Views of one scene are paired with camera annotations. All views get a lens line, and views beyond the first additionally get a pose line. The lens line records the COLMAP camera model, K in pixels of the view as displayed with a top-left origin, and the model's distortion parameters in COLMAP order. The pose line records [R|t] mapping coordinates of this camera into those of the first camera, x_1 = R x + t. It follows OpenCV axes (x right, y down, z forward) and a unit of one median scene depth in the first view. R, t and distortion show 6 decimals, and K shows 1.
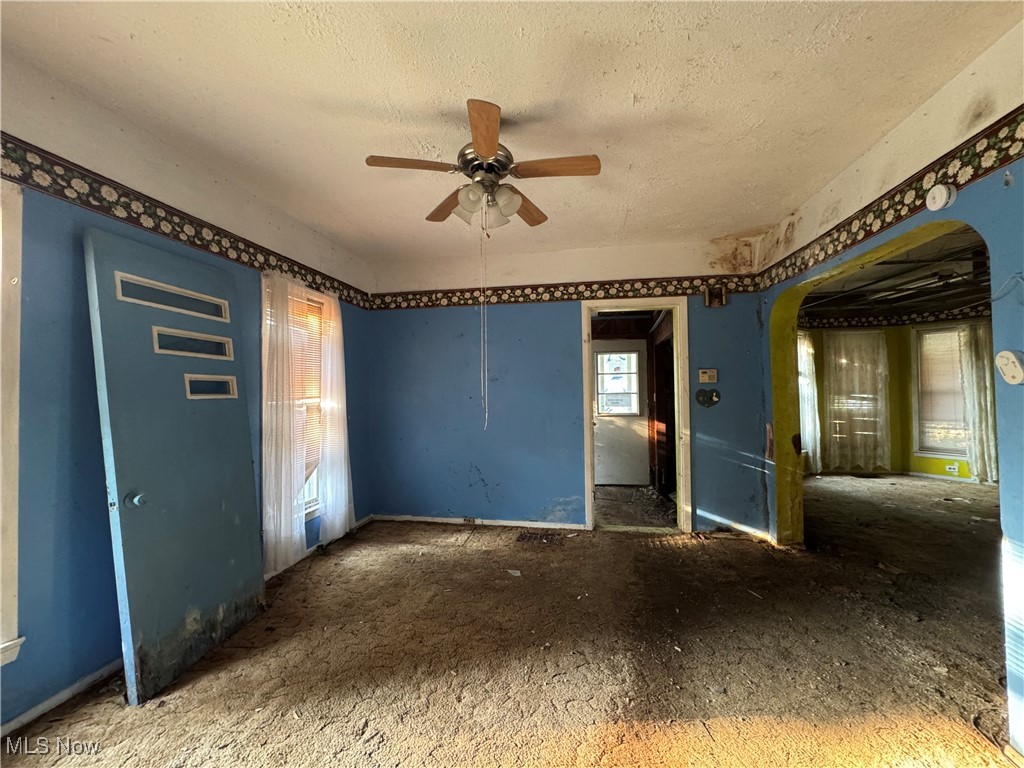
lens RADIAL K [[412.5, 0, 512.2], [0, 412.5, 382.8], [0, 0, 1]] dist [0.000003, -0.000213]
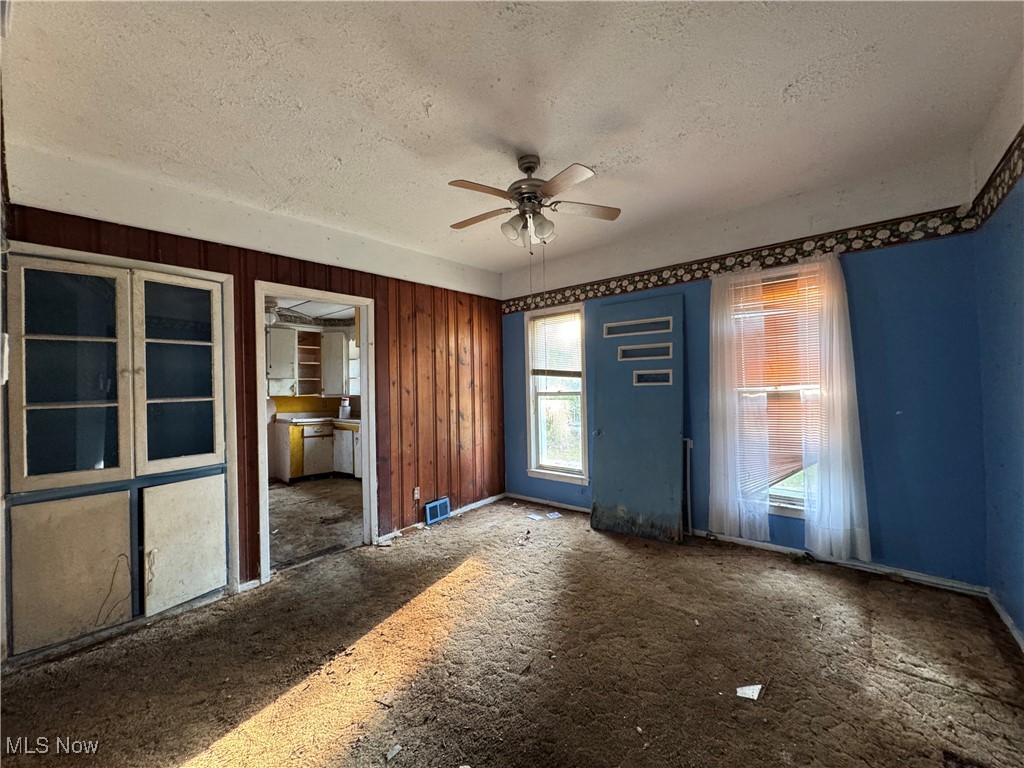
lens RADIAL K [[412.5, 0, 513.1], [0, 412.5, 383.0], [0, 0, 1]] dist [0.000003, -0.000213]
pose [[-0.507866, 0.010326, -0.861374, 0.324457], [0.042494, 0.999011, -0.013079, 0.010434], [0.860388, -0.043246, -0.507802, 0.498272]]
